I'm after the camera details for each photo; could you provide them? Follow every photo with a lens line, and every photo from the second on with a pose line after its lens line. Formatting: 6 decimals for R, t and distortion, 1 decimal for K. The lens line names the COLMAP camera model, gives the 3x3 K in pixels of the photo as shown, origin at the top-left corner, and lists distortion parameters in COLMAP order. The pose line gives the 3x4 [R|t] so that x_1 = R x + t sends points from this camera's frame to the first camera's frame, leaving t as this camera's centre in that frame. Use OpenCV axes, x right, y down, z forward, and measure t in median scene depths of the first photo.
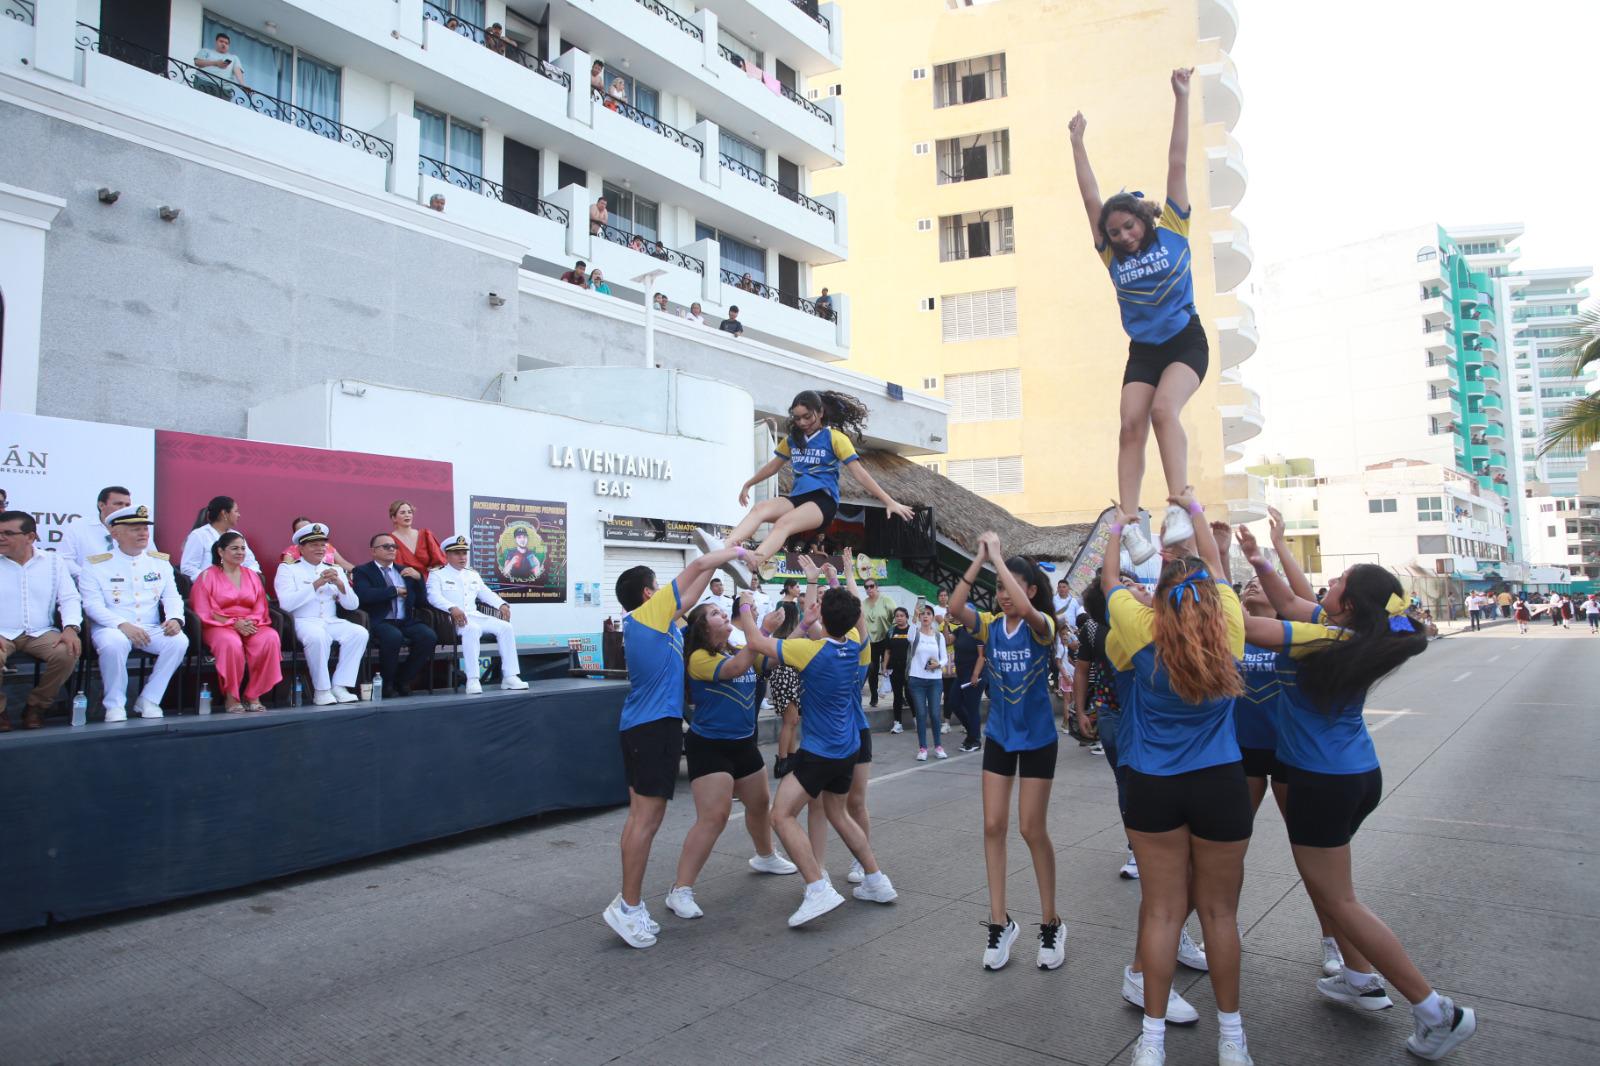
lens RADIAL K [[964.1, 0, 800.0], [0, 964.1, 533.0], [0, 0, 1]] dist [-0.061539, 0.041030]
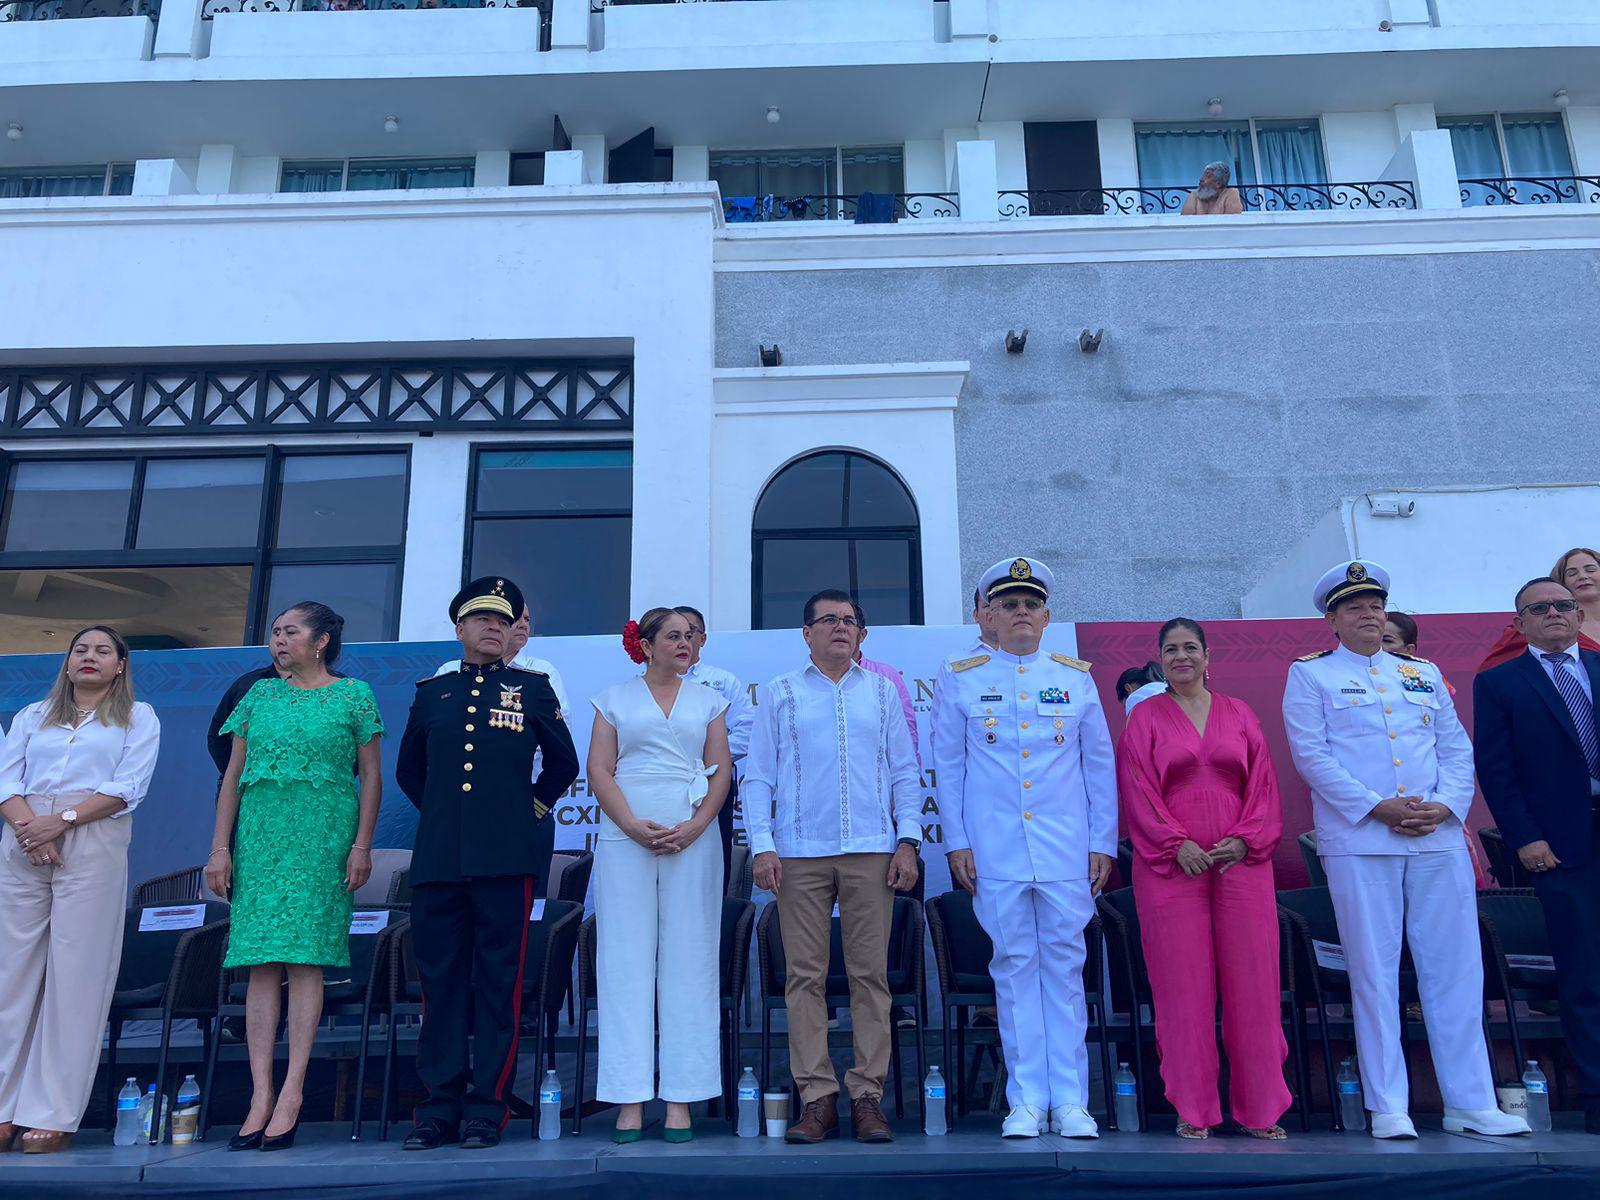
lens RADIAL K [[1326.2, 0, 800.0], [0, 1326.2, 600.0], [0, 0, 1]] dist [-0.041116, 0.087006]
pose [[0.608925, -0.214111, -0.763784, -0.099279], [0.070193, 0.973649, -0.216981, 0.036348], [0.790116, 0.078513, 0.607908, 0.250692]]
